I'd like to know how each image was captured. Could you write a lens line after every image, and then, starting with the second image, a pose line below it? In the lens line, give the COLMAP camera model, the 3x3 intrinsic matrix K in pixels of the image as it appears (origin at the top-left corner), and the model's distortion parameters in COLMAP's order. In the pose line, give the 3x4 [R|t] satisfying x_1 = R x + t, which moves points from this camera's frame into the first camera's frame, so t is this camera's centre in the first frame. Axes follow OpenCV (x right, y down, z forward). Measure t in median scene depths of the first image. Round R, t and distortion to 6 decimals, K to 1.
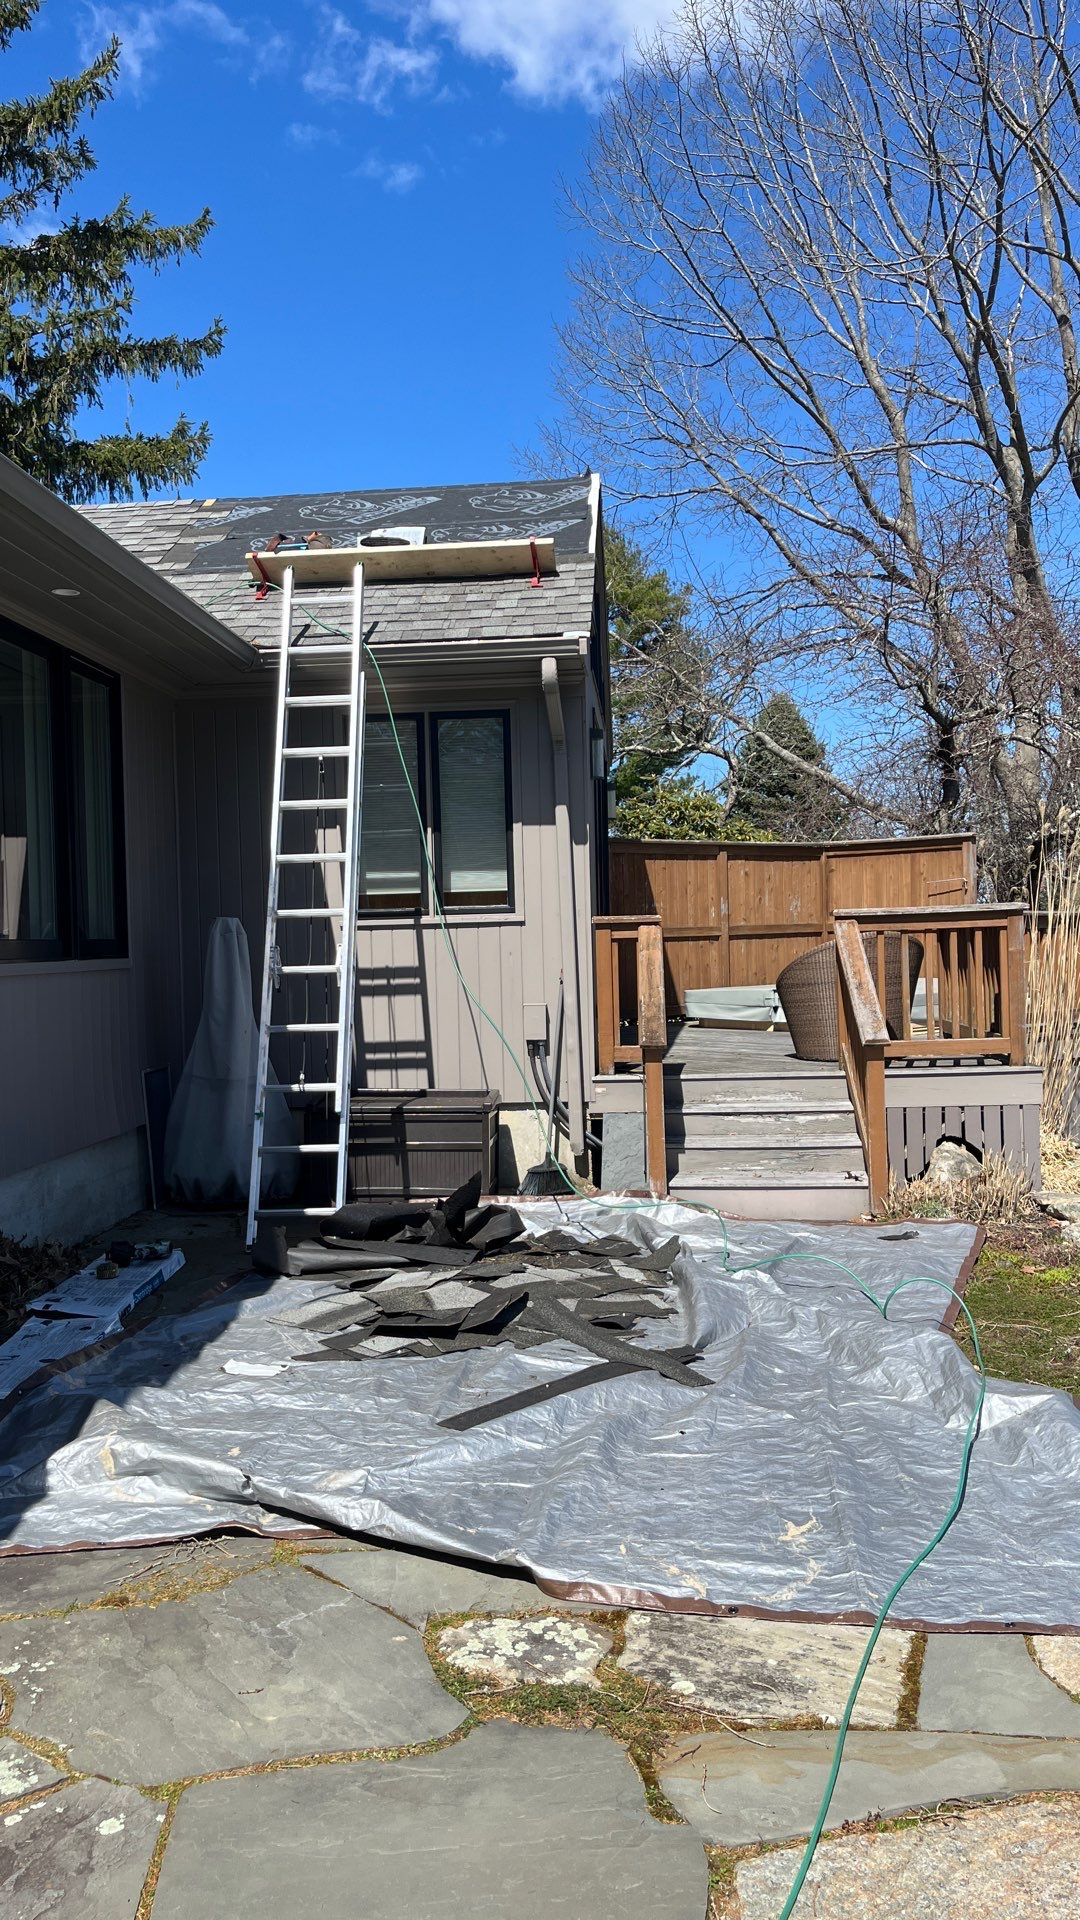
lens RADIAL K [[1437.7, 0, 542.2], [0, 1437.7, 961.6], [0, 0, 1]] dist [0.012379, 0.003949]
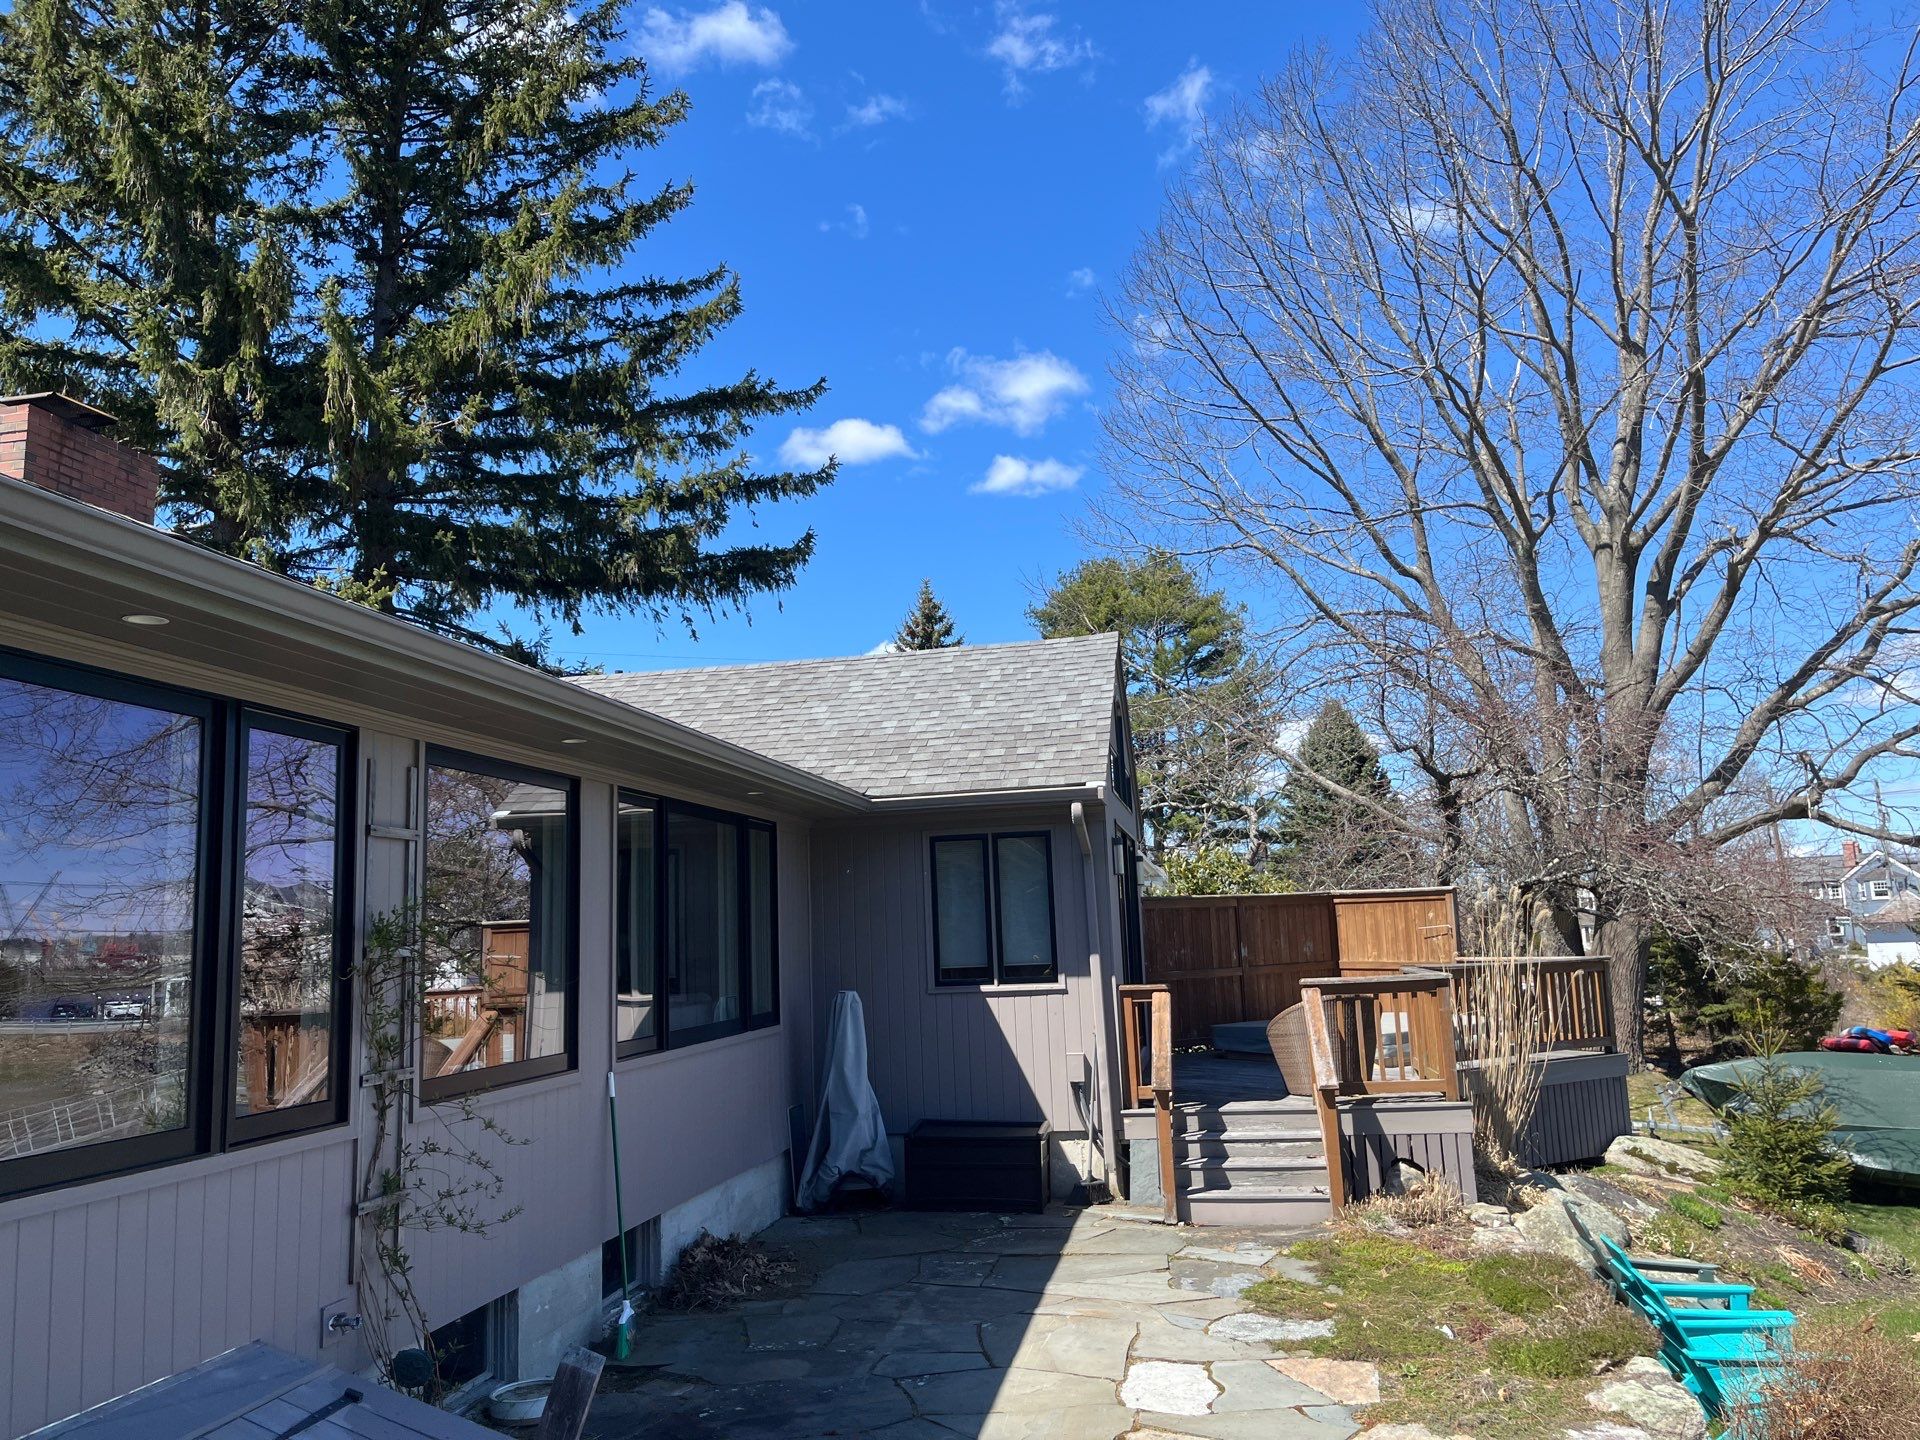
lens RADIAL K [[1473.2, 0, 958.8], [0, 1473.2, 704.4], [0, 0, 1]] dist [0.061664, -0.004541]
pose [[0.993870, -0.034241, -0.105123, 0.042114], [0.016630, 0.986314, -0.164040, -0.066659], [0.109301, 0.161286, 0.980836, -0.407722]]
